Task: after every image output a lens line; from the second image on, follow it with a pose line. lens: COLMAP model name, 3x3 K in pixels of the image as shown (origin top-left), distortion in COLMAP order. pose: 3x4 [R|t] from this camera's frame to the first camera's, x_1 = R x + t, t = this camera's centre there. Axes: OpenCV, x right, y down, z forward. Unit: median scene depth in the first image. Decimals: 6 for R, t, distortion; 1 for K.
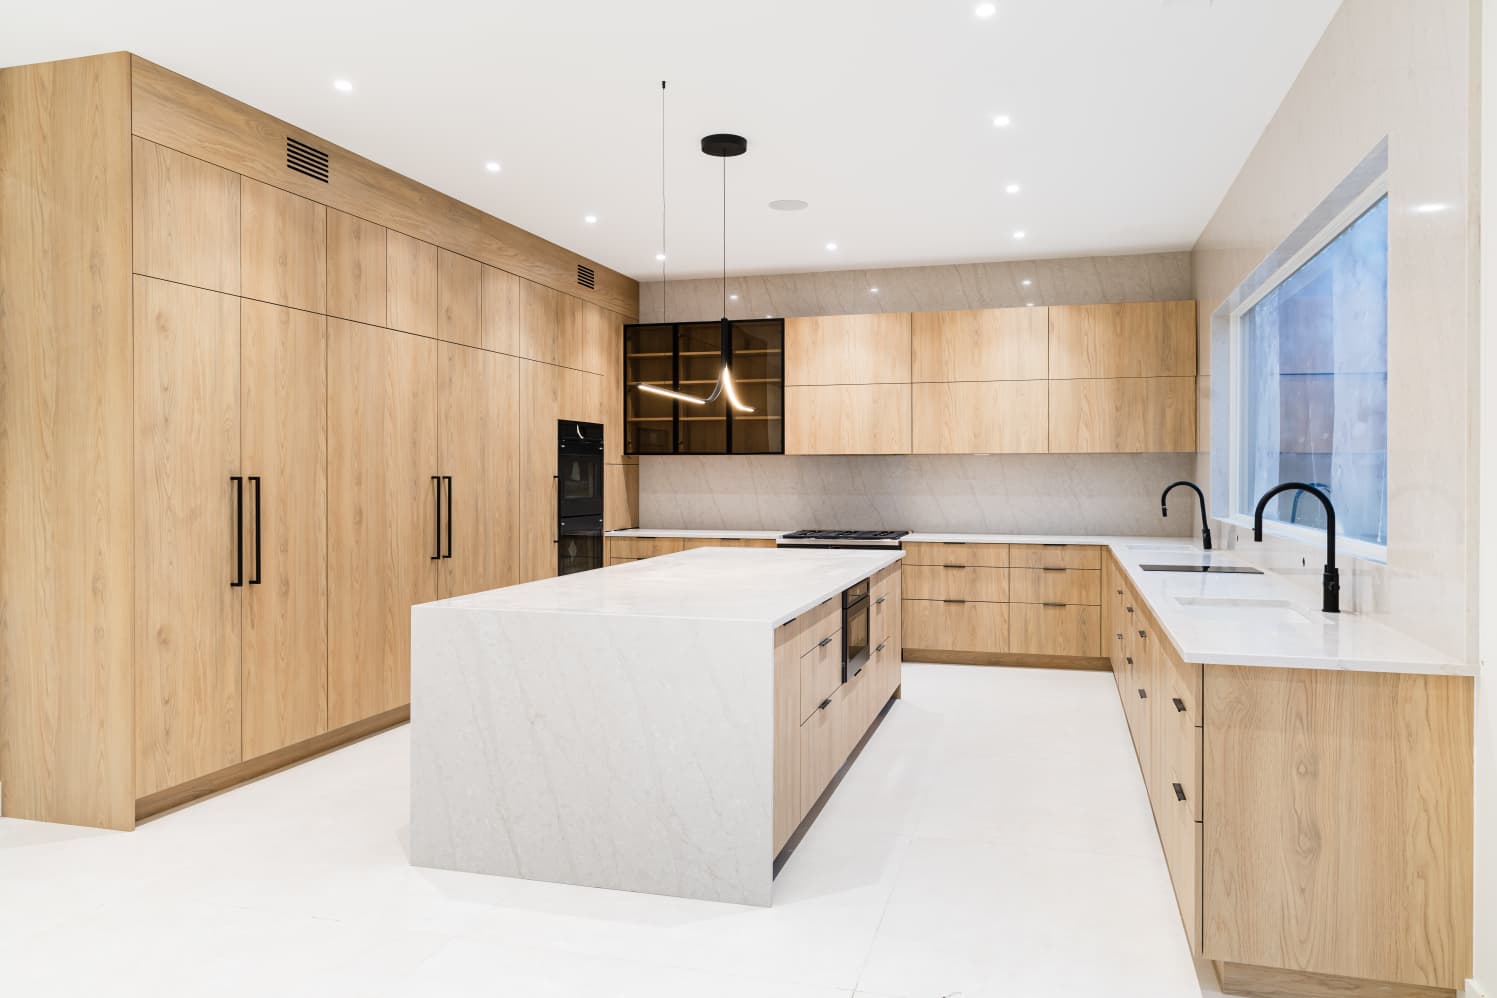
lens RADIAL K [[1025.5, 0, 773.9], [0, 1025.5, 483.4], [0, 0, 1]] dist [-0.002569, 0.001601]
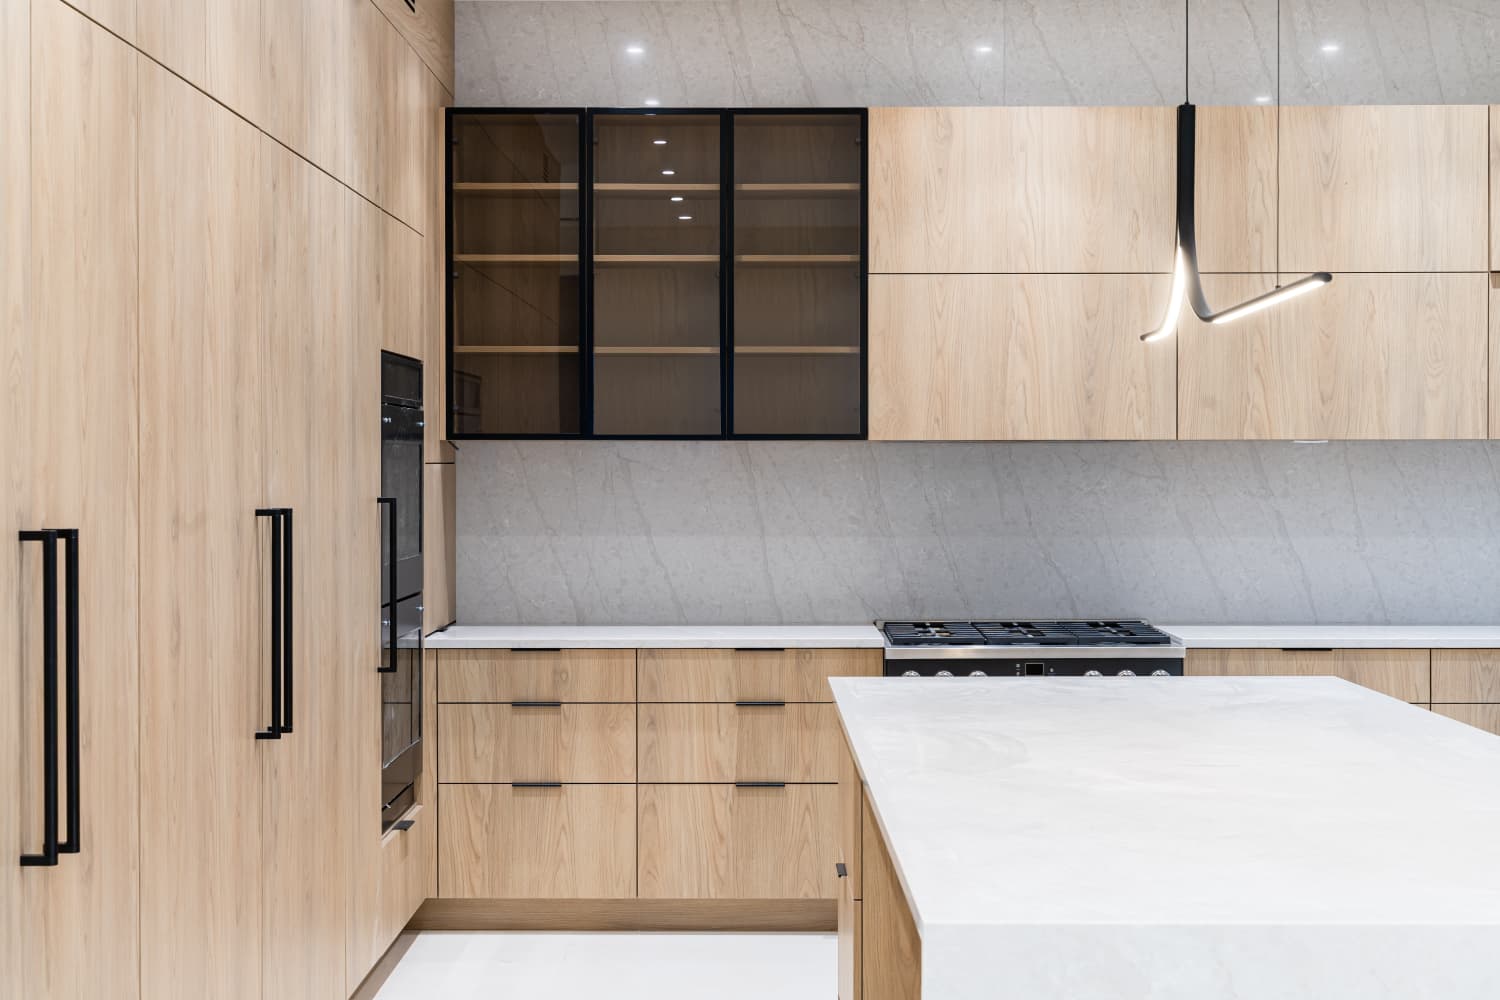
lens RADIAL K [[2276.3, 0, 750.0], [0, 2276.3, 500.0], [0, 0, 1]] dist [0.002597, 0.001321]
pose [[0.964791, -0.005340, 0.262965, -0.354402], [0.003279, 0.999960, 0.008275, -0.015423], [-0.262999, -0.007121, 0.964770, 0.170676]]
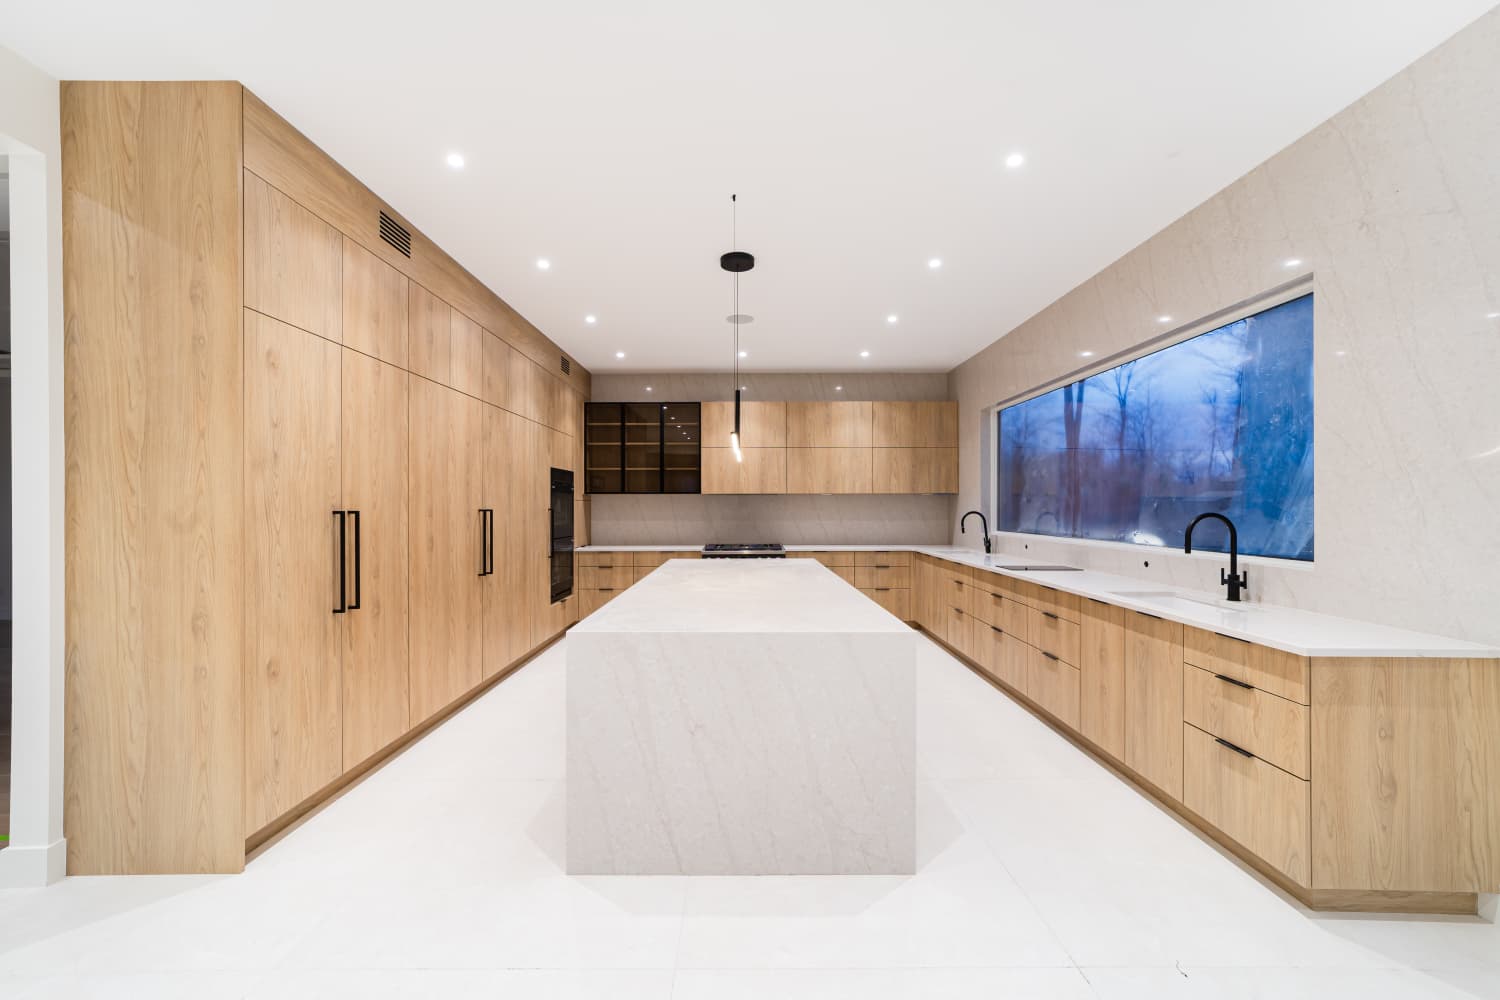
lens RADIAL K [[586.5, 0, 745.5], [0, 586.5, 506.7], [0, 0, 1]] dist [-0.017928, 0.008357]
pose [[0.964417, -0.001724, 0.264380, -0.195925], [0.003942, 0.999961, -0.007859, -0.003272], [-0.264356, 0.008621, 0.964387, 0.211748]]
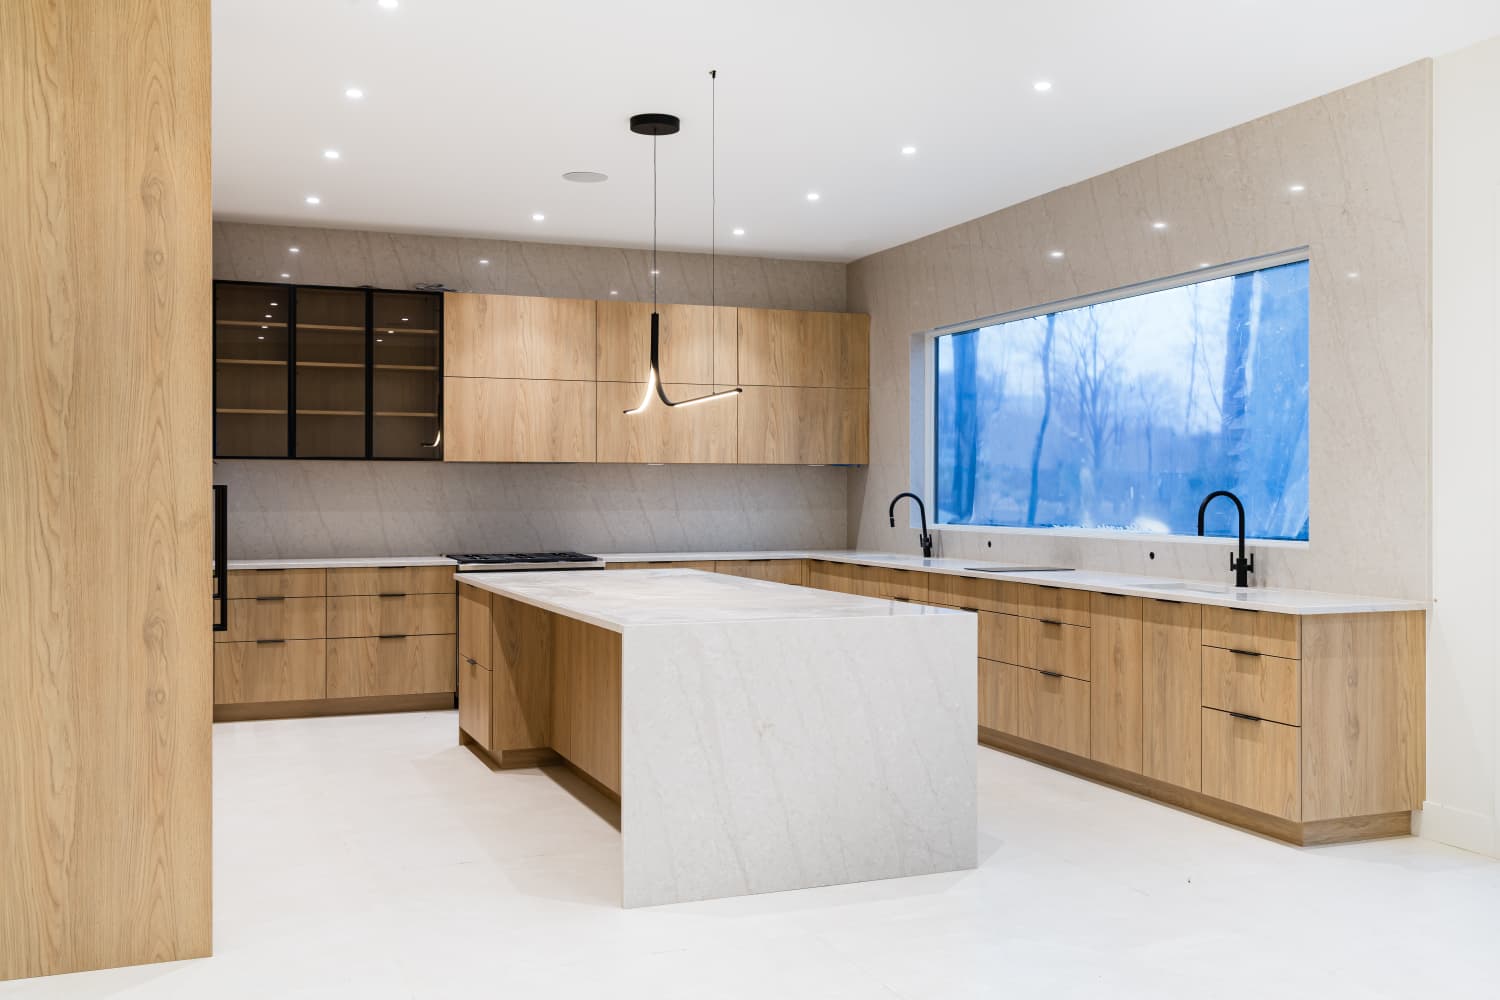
lens RADIAL K [[1405.4, 0, 775.6], [0, 1405.4, 495.2], [0, 0, 1]] dist [0.000568, 0.005281]
pose [[0.789774, -0.001638, 0.613396, -0.595060], [0.004724, 0.999983, -0.003412, 0.004631], [-0.613380, 0.005593, 0.789769, -0.044708]]
